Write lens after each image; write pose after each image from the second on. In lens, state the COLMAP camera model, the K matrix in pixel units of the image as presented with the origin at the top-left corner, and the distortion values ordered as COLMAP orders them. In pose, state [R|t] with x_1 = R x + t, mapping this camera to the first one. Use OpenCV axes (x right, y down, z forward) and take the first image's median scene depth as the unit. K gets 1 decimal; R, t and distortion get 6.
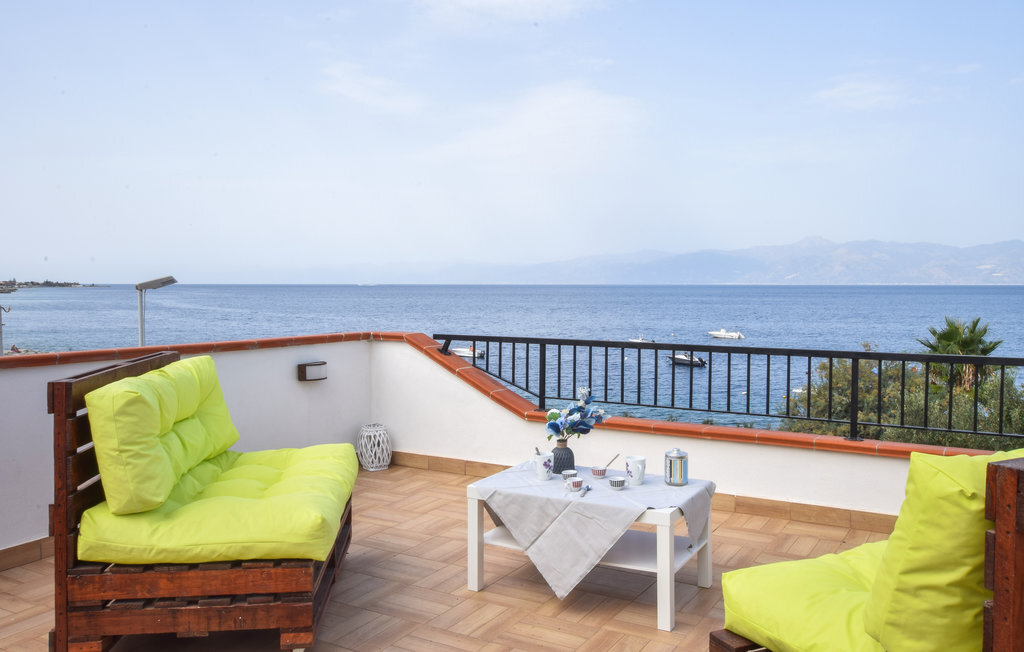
lens RADIAL K [[845.9, 0, 512.0], [0, 845.9, 326.0], [0, 0, 1]] dist [-0.001173, 0.052335]
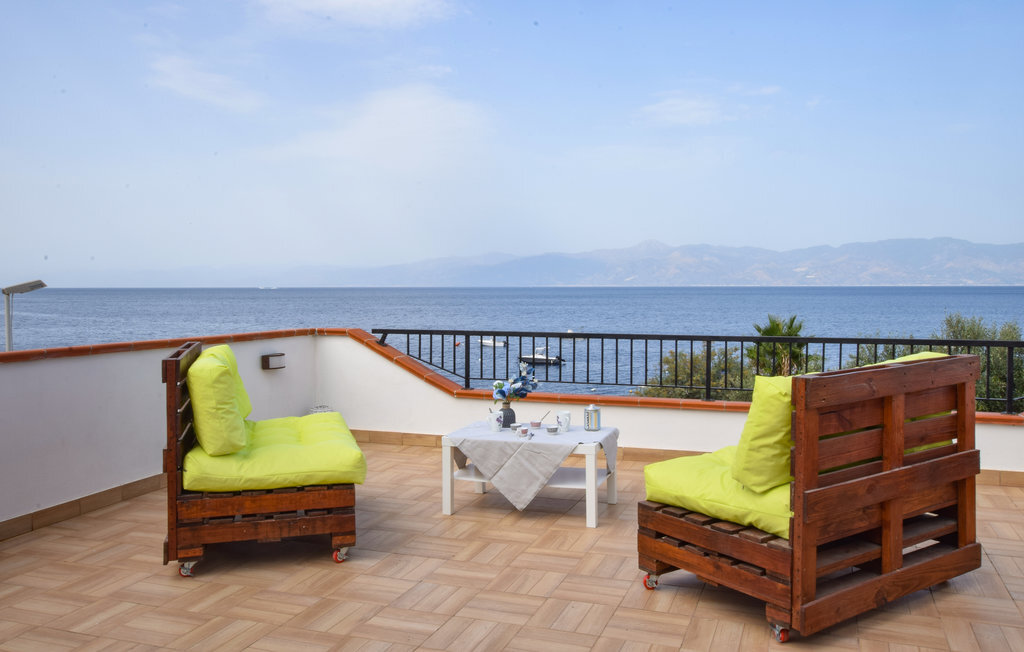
lens RADIAL K [[845.9, 0, 512.0], [0, 845.9, 326.0], [0, 0, 1]] dist [-0.001173, 0.052335]
pose [[0.983994, -0.012265, 0.177781, -0.199647], [0.012798, 0.999916, -0.001851, 0.018047], [-0.177743, 0.004097, 0.984068, -0.381486]]
